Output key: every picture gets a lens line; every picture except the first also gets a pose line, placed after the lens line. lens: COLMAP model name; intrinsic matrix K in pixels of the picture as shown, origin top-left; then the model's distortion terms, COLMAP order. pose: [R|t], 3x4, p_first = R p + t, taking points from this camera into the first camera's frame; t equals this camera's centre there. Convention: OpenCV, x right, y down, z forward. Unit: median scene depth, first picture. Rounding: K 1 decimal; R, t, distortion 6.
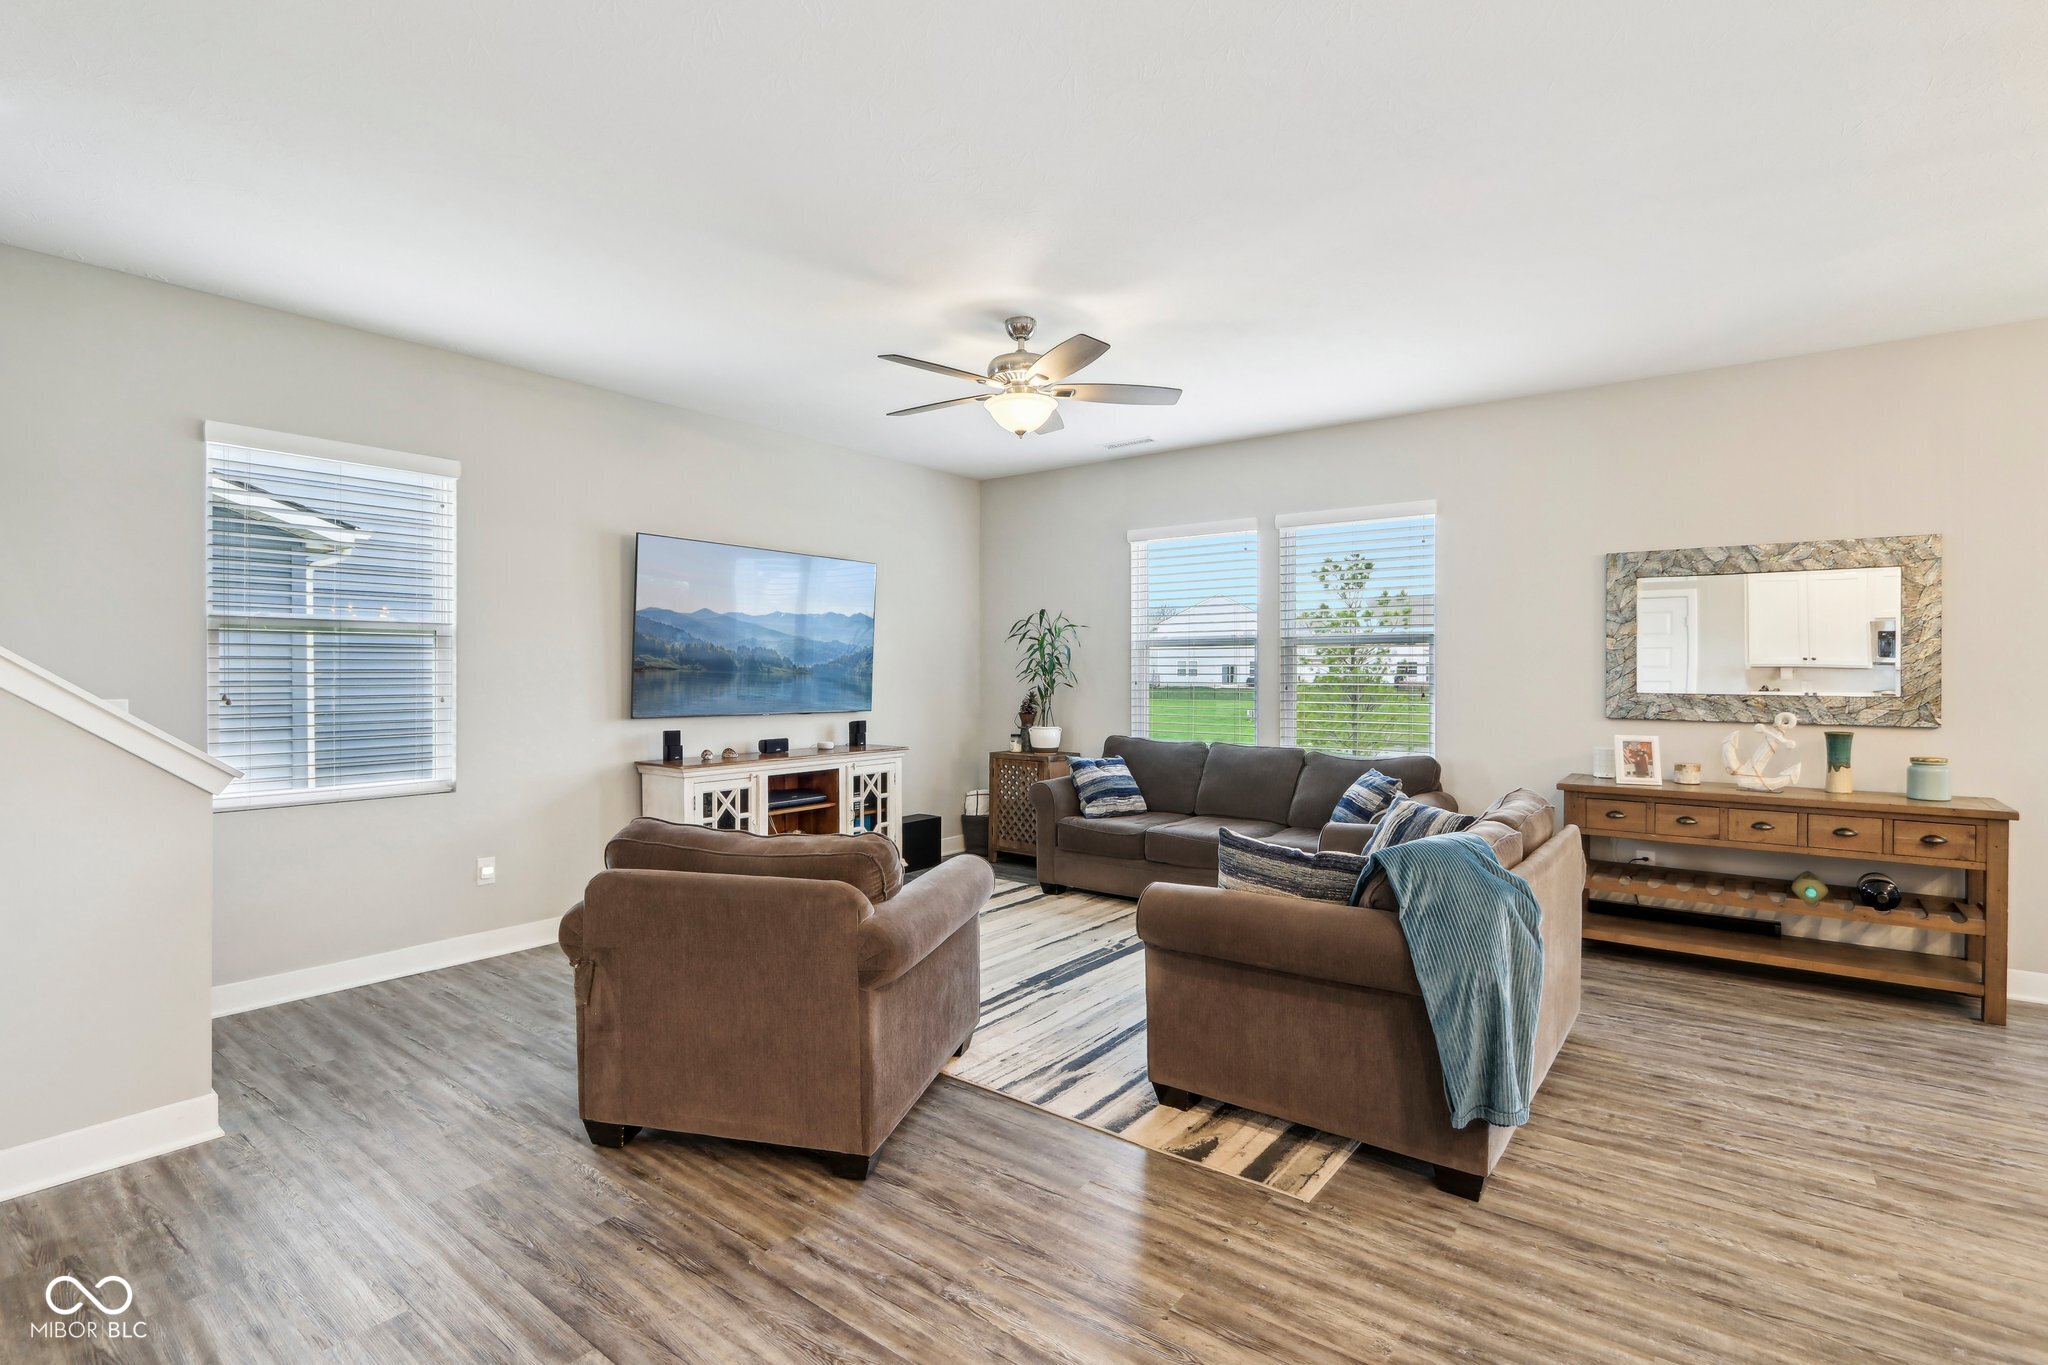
lens RADIAL K [[961.8, 0, 1024.0], [0, 961.8, 682.5], [0, 0, 1]] dist [-0.001504, 0.000191]
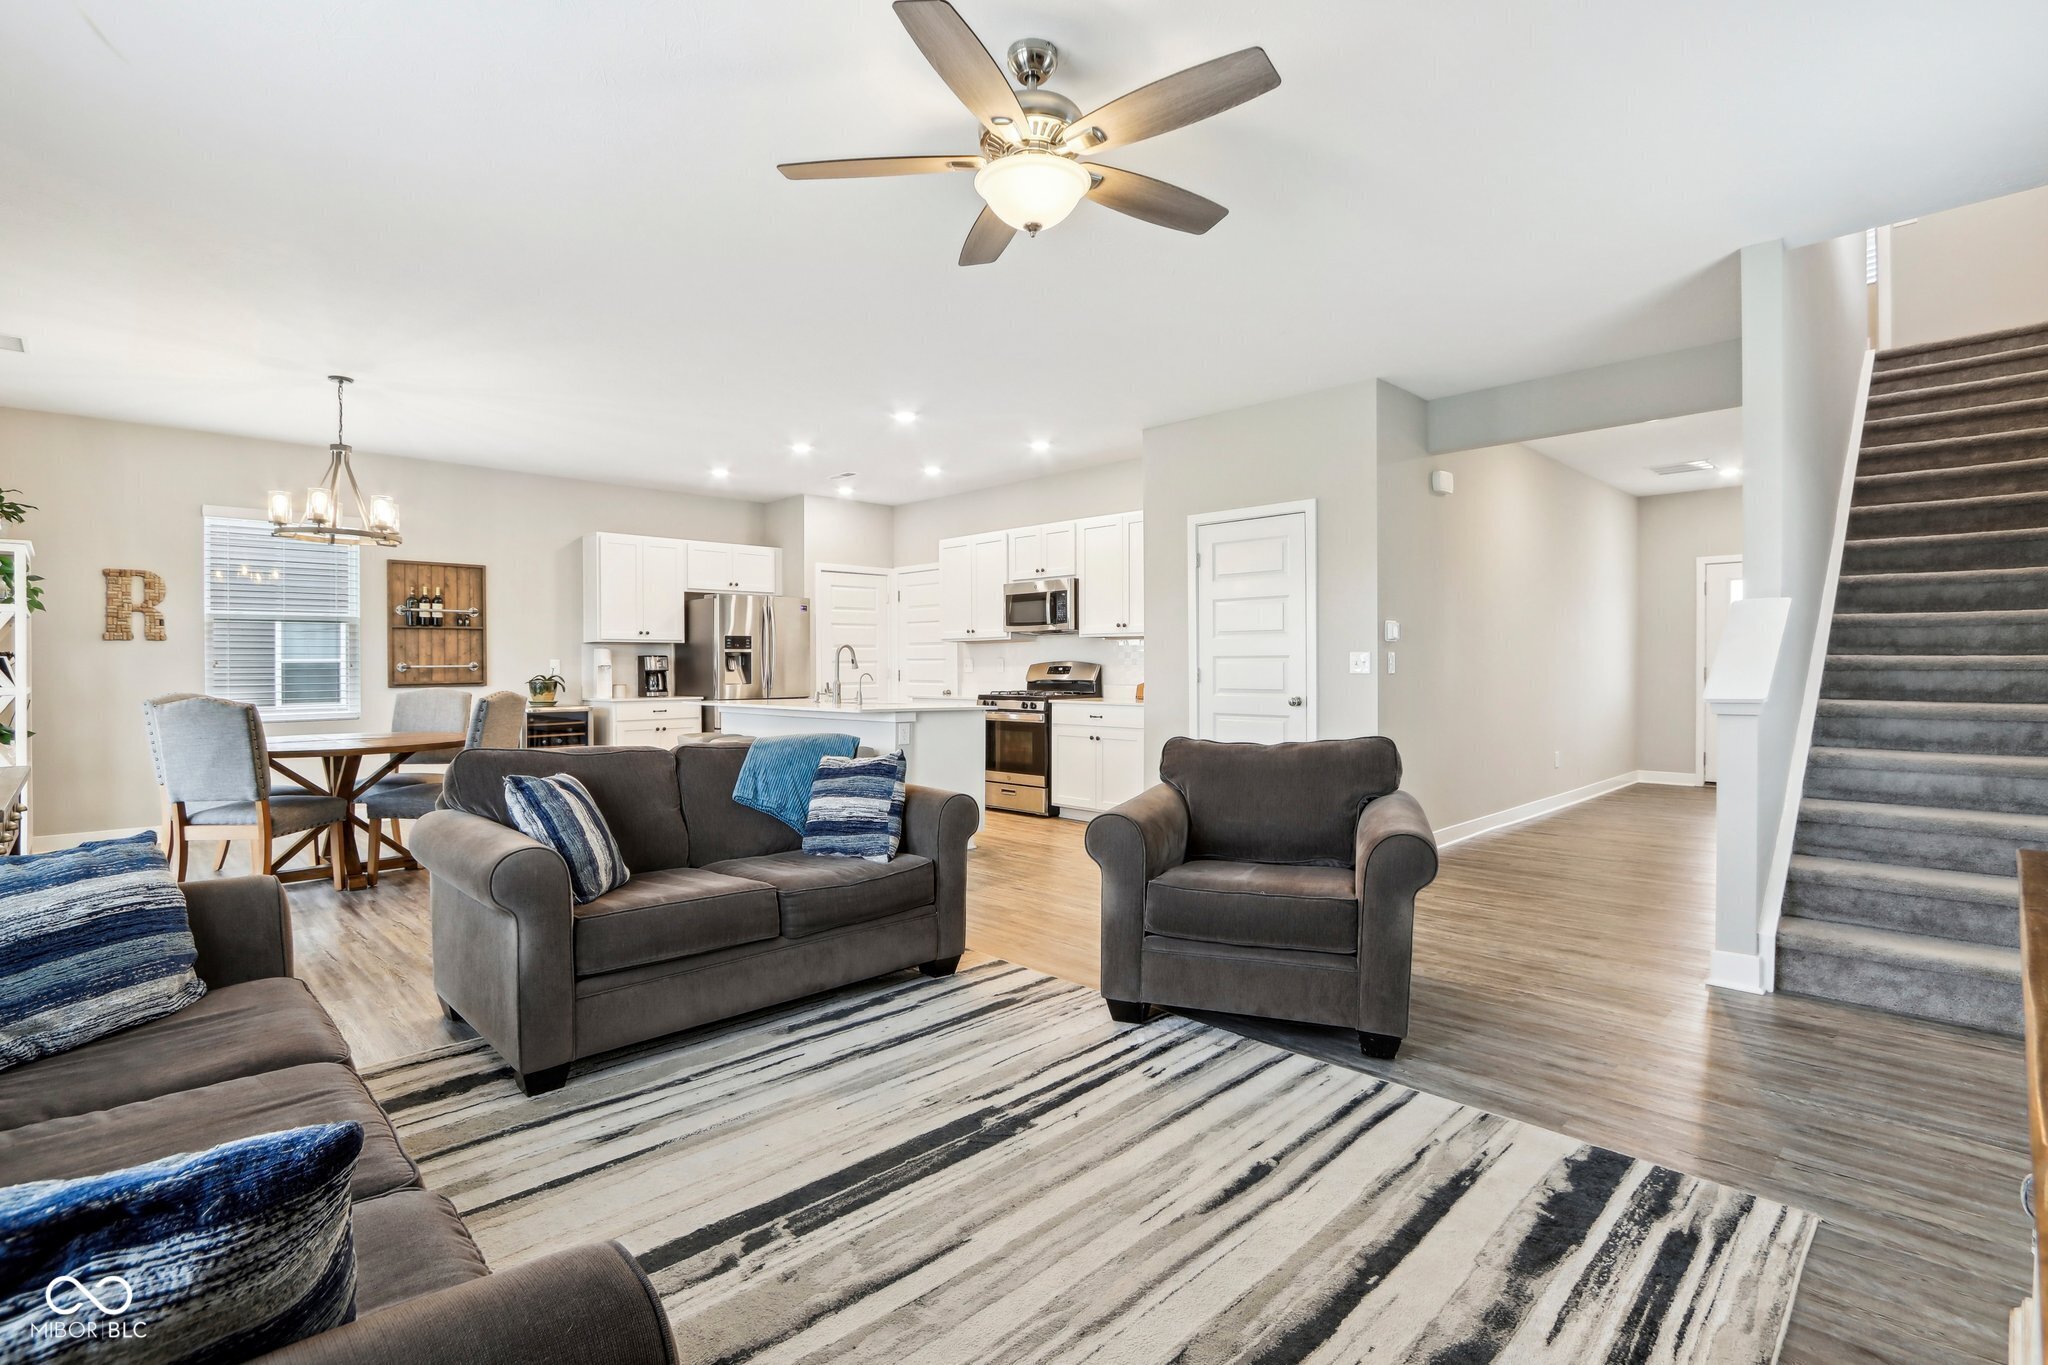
lens RADIAL K [[961.8, 0, 1024.0], [0, 961.8, 682.5], [0, 0, 1]] dist [-0.001504, 0.000191]
pose [[-0.990183, -0.000483, 0.139777, -0.108805], [0.004321, 0.999410, 0.034067, 0.028135], [-0.139712, 0.034337, -0.989597, 2.048621]]
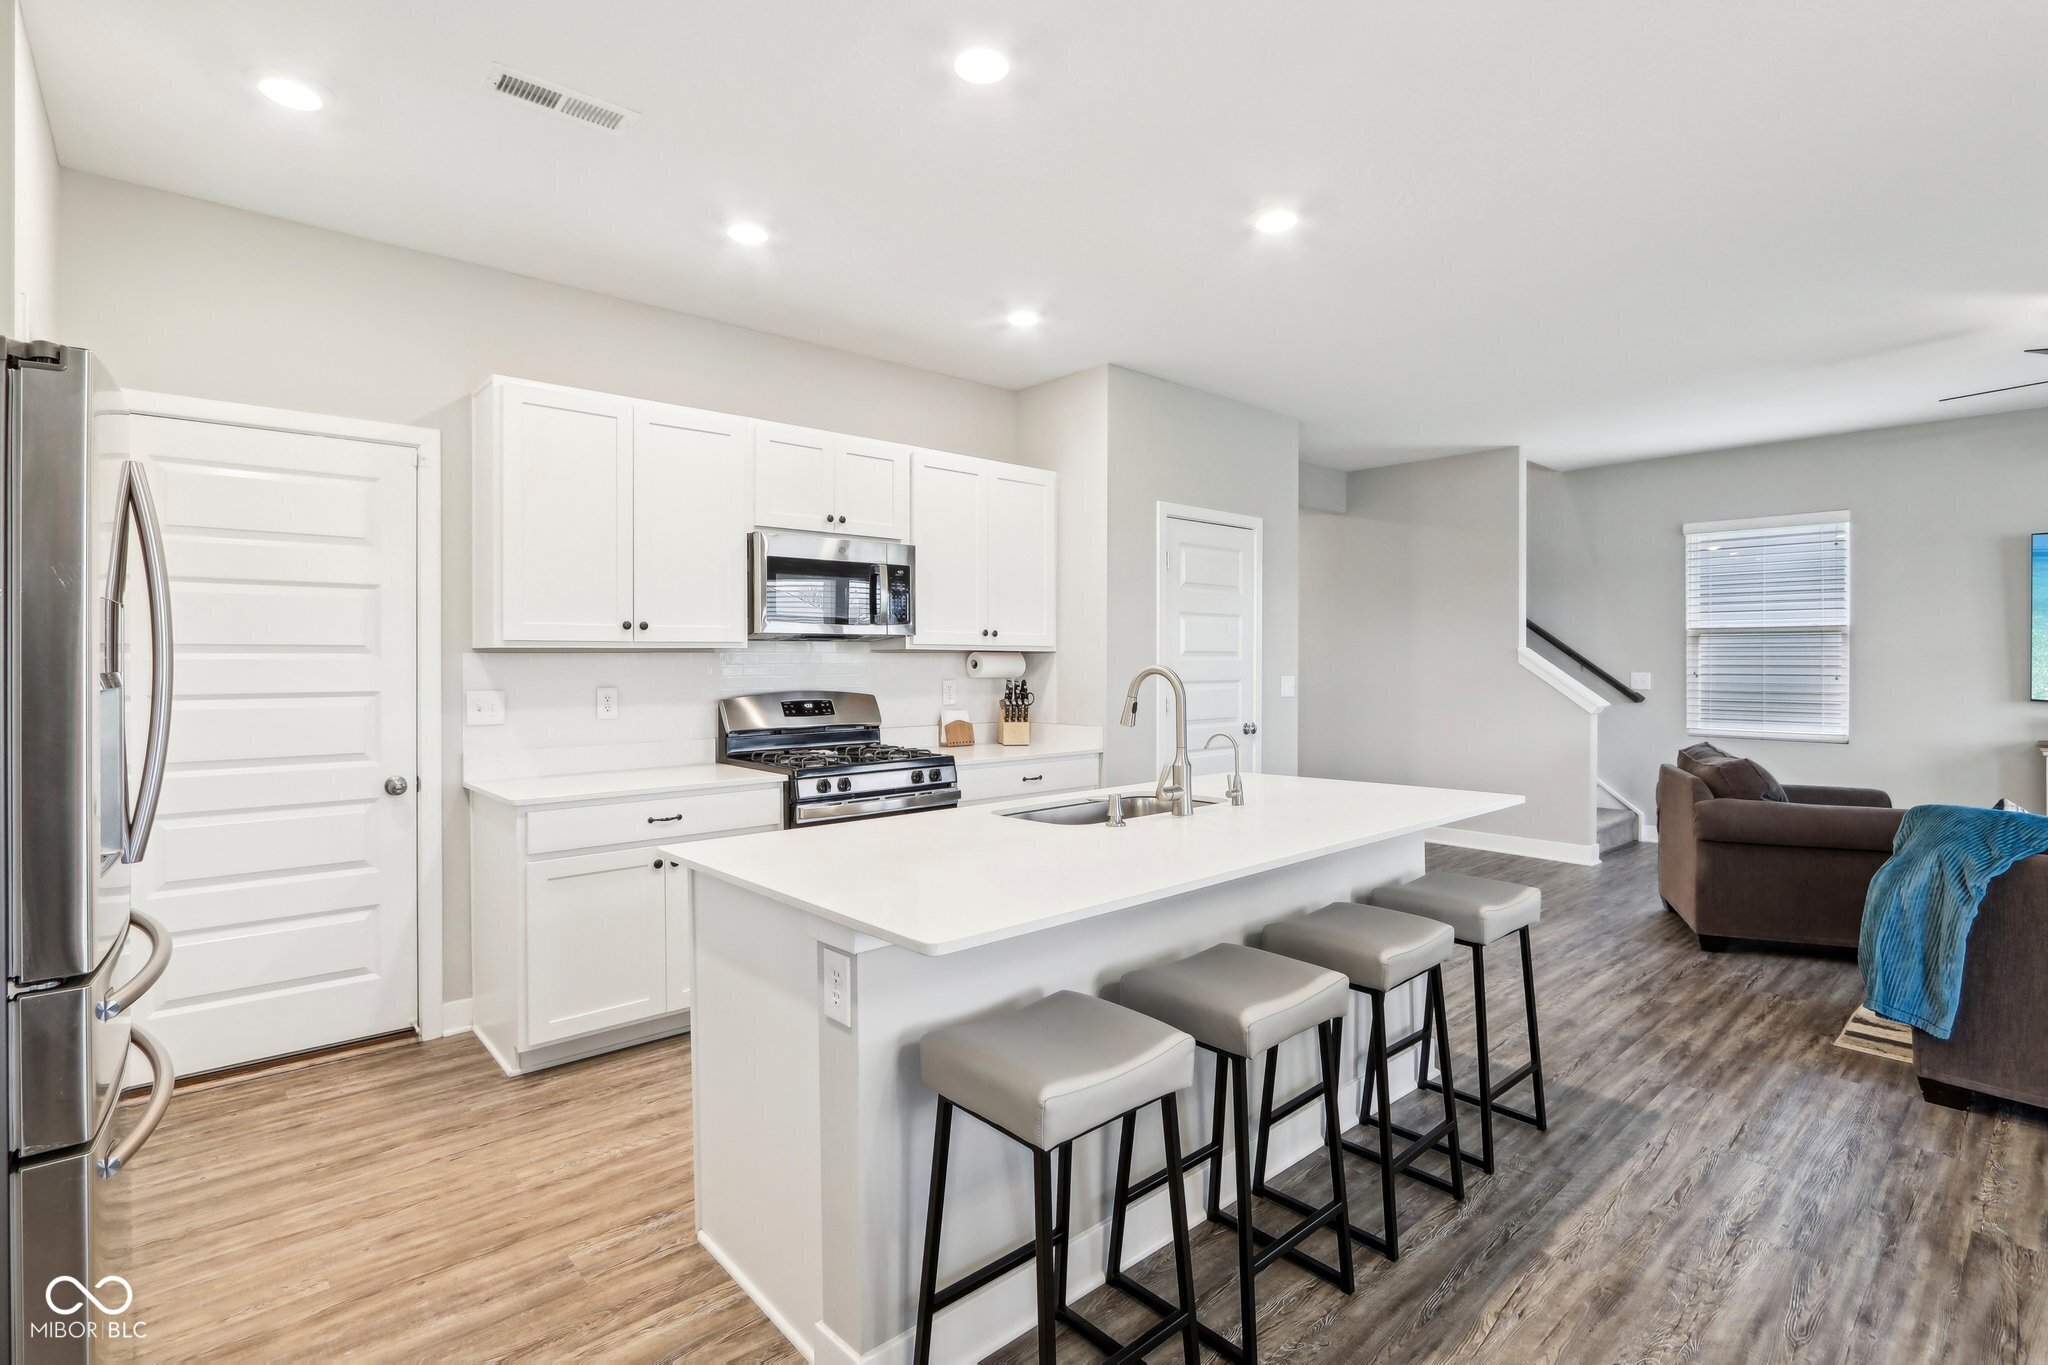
lens RADIAL K [[947.6, 0, 1024.0], [0, 947.6, 682.5], [0, 0, 1]] dist [0.000032, -0.025982]
pose [[-0.189985, 0.019381, -0.981596, 1.398951], [-0.012284, 0.999680, 0.022115, 0.013222], [0.981710, 0.016260, -0.189686, 0.094589]]
